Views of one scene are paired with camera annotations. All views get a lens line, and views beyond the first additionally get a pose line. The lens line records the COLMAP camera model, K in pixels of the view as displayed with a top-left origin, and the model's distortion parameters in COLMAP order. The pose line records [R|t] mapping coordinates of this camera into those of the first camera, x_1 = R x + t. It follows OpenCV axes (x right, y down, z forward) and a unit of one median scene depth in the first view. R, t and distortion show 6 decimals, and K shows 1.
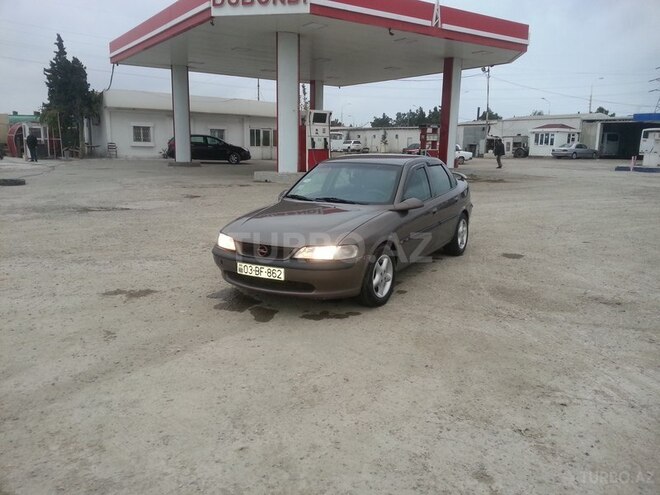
lens RADIAL K [[525.0, 0, 334.9], [0, 525.0, 246.6], [0, 0, 1]] dist [0.083391, -0.120880]
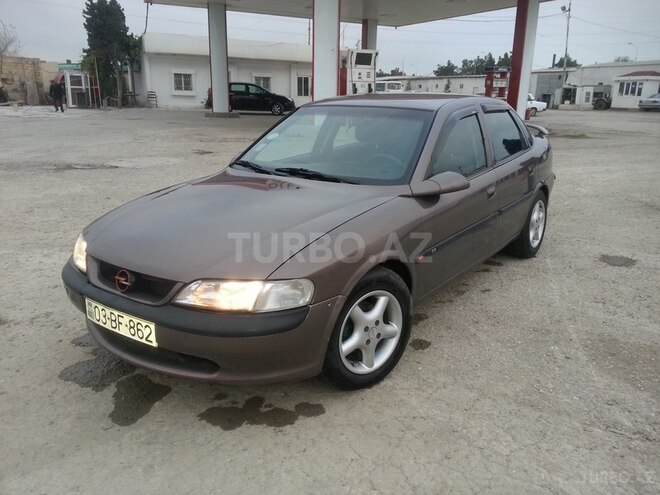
lens RADIAL K [[525.0, 0, 334.9], [0, 525.0, 246.6], [0, 0, 1]] dist [0.083391, -0.120880]
pose [[0.993607, 0.032695, -0.108052, 0.018812], [-0.023310, 0.995935, 0.087006, -0.012183], [0.110458, -0.083931, 0.990331, 0.090623]]
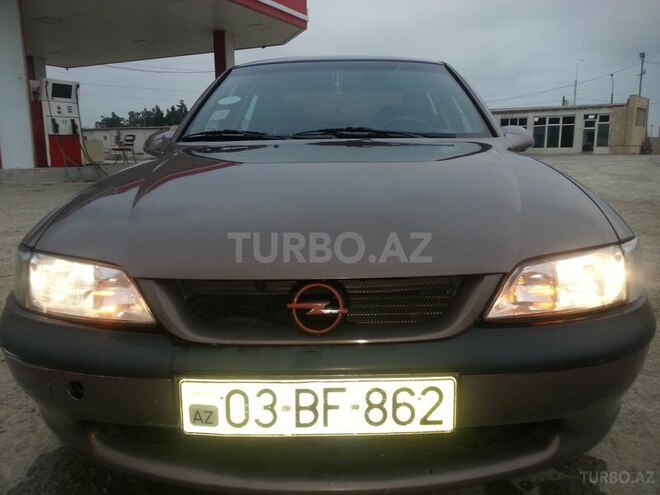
lens RADIAL K [[525.0, 0, 334.9], [0, 525.0, 246.6], [0, 0, 1]] dist [0.083391, -0.120880]
pose [[0.882433, -0.103754, 0.458853, -0.038649], [0.108735, 0.993948, 0.015636, -0.003374], [-0.457698, 0.036095, 0.888375, 0.136724]]
